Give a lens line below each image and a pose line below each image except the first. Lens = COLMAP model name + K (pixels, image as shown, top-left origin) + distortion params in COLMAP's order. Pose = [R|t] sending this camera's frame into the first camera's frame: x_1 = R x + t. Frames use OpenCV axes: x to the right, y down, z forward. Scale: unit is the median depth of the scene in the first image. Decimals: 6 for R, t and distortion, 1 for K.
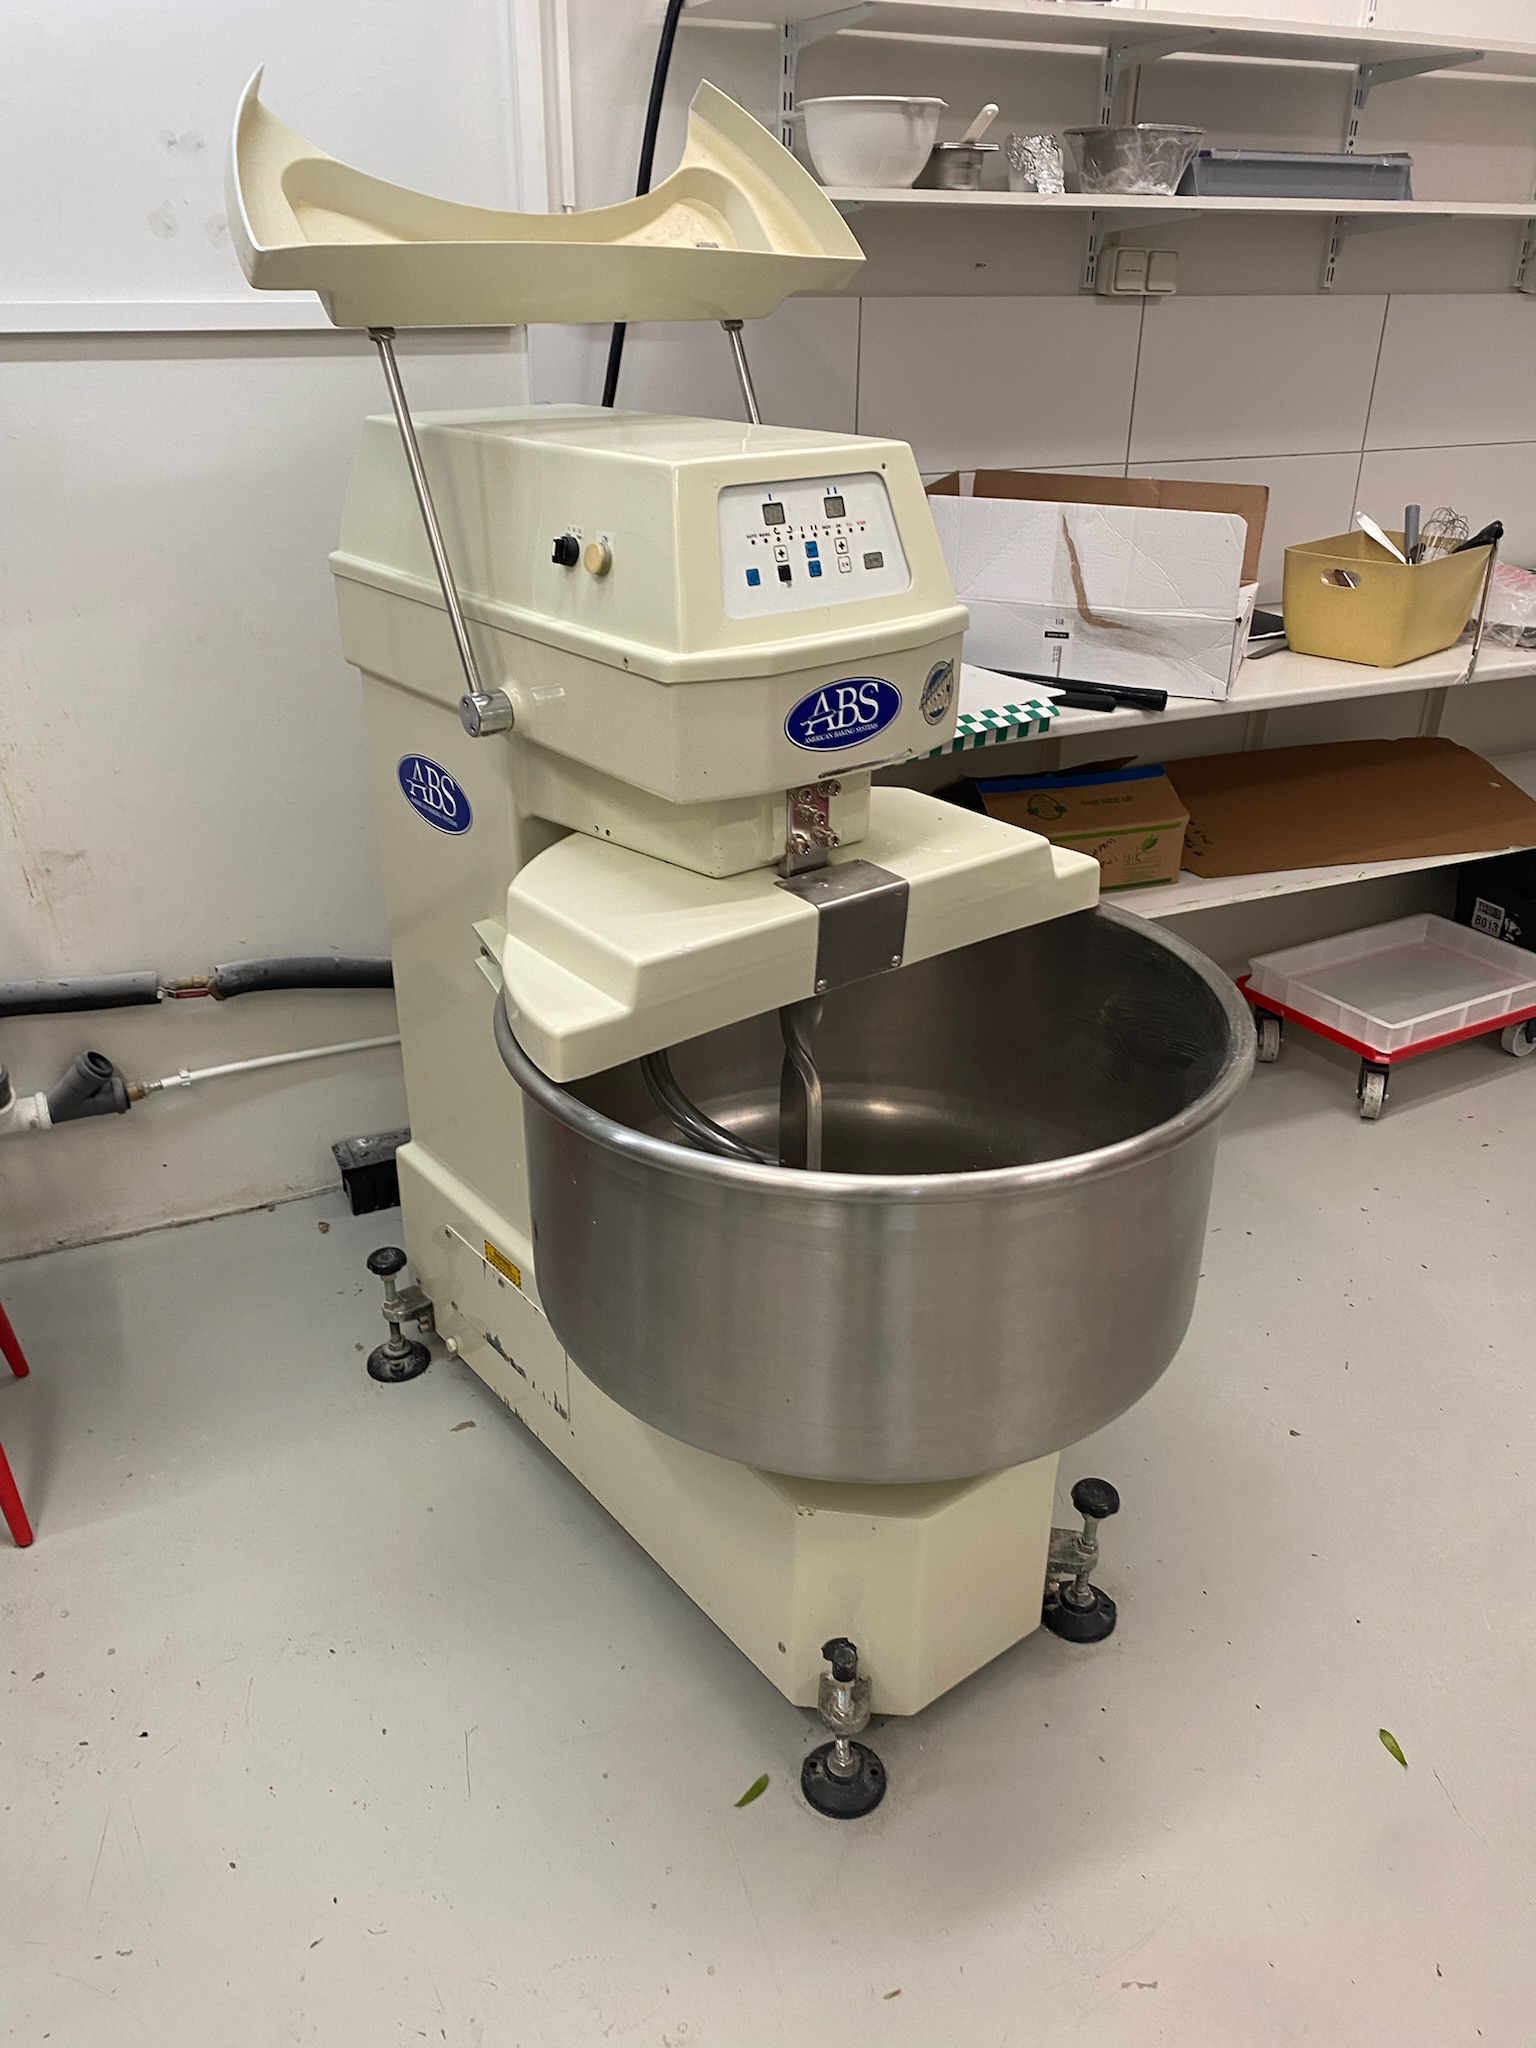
lens RADIAL K [[1558.5, 0, 752.2], [0, 1558.5, 1022.3], [0, 0, 1]] dist [0.042362, -0.053215]
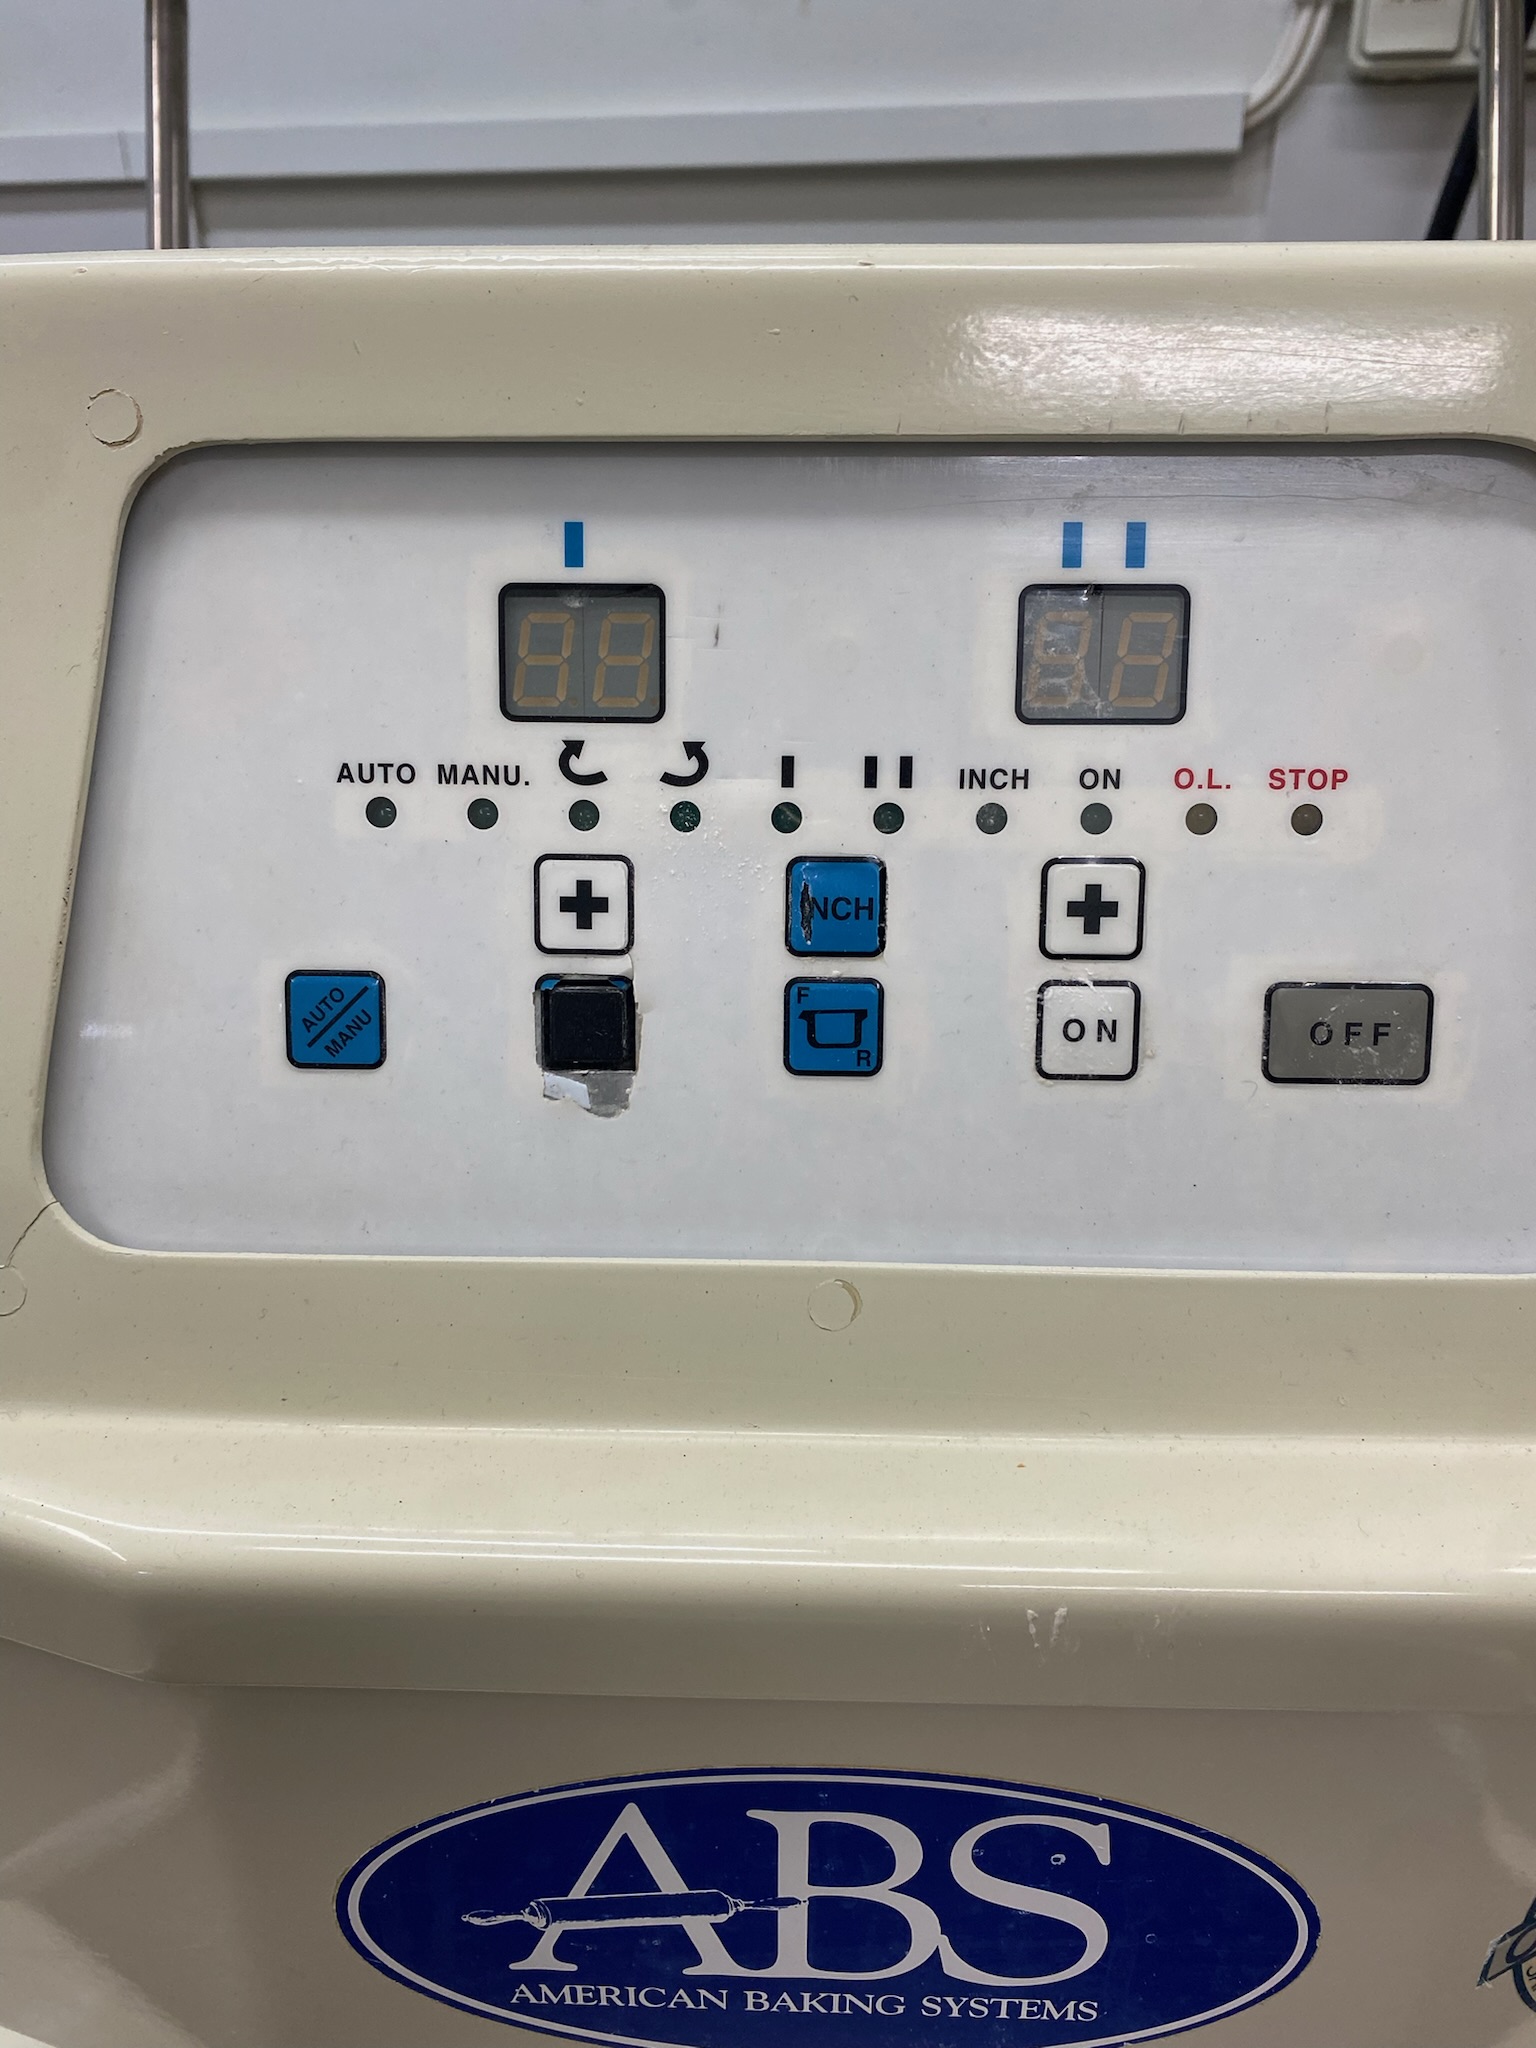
lens RADIAL K [[1558.5, 0, 752.2], [0, 1558.5, 1022.3], [0, 0, 1]] dist [0.042362, -0.053215]
pose [[0.767014, 0.270637, -0.581761, 0.121322], [-0.275634, 0.957747, 0.082141, -0.295307], [0.579410, 0.097350, 0.809202, 0.853824]]
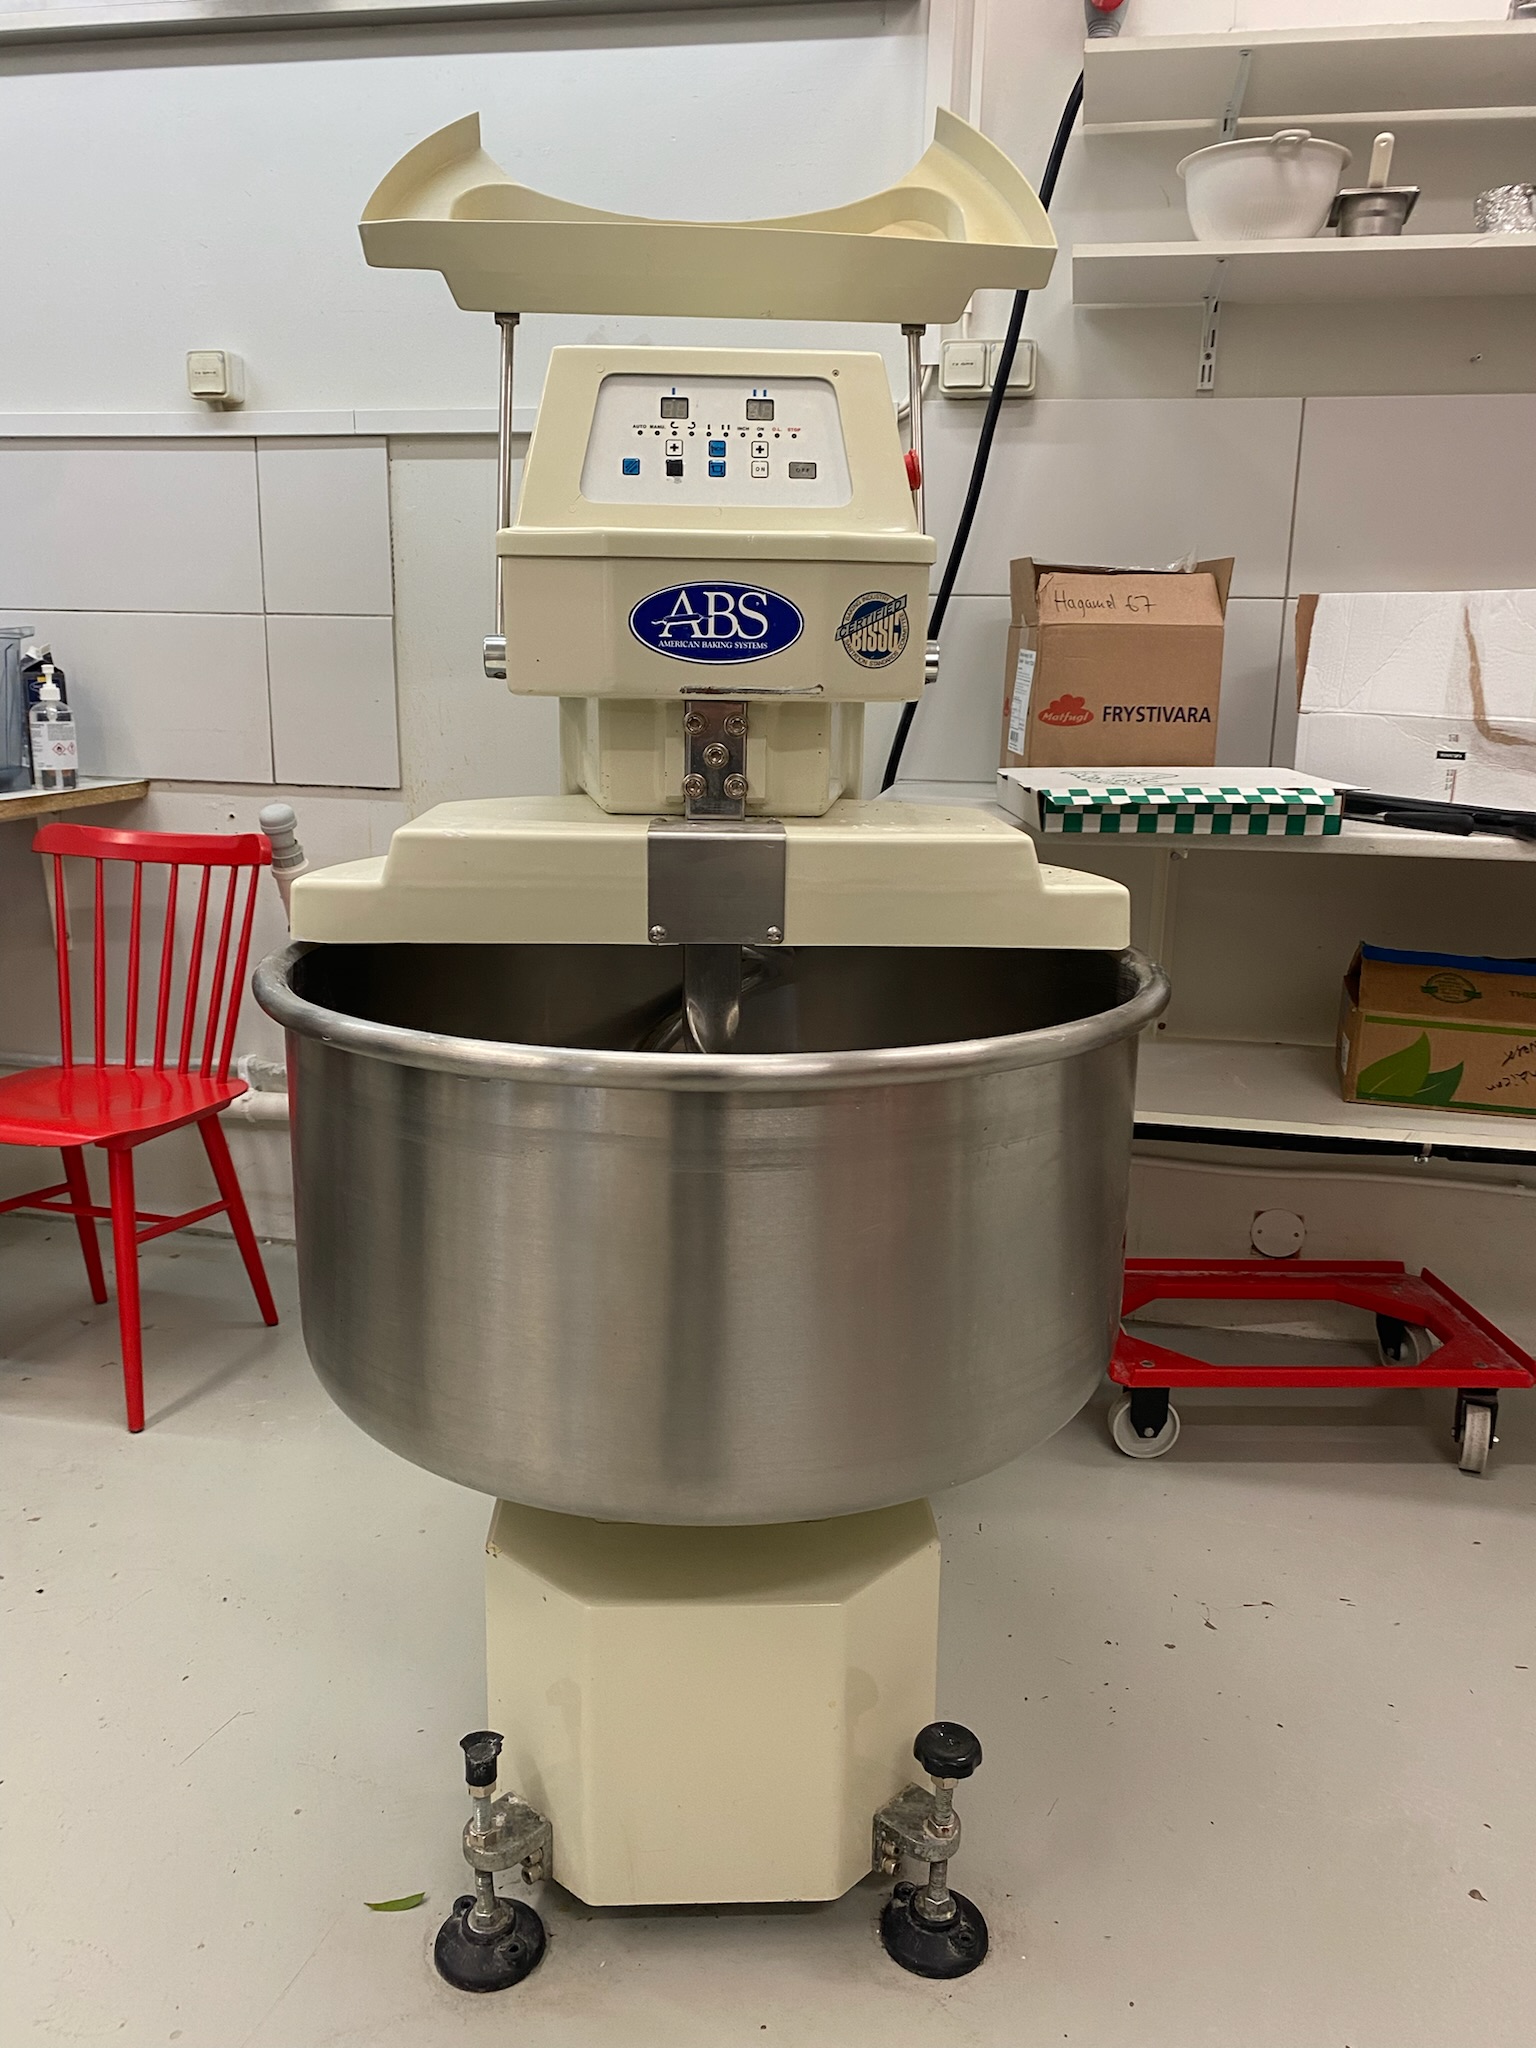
lens RADIAL K [[1558.2, 0, 766.4], [0, 1558.2, 1019.1], [0, 0, 1]] dist [0.023140, -0.001905]
pose [[0.816521, 0.142706, -0.559400, 0.606377], [-0.265573, 0.953204, -0.144473, 0.136434], [0.512605, 0.266527, 0.816210, 0.350956]]
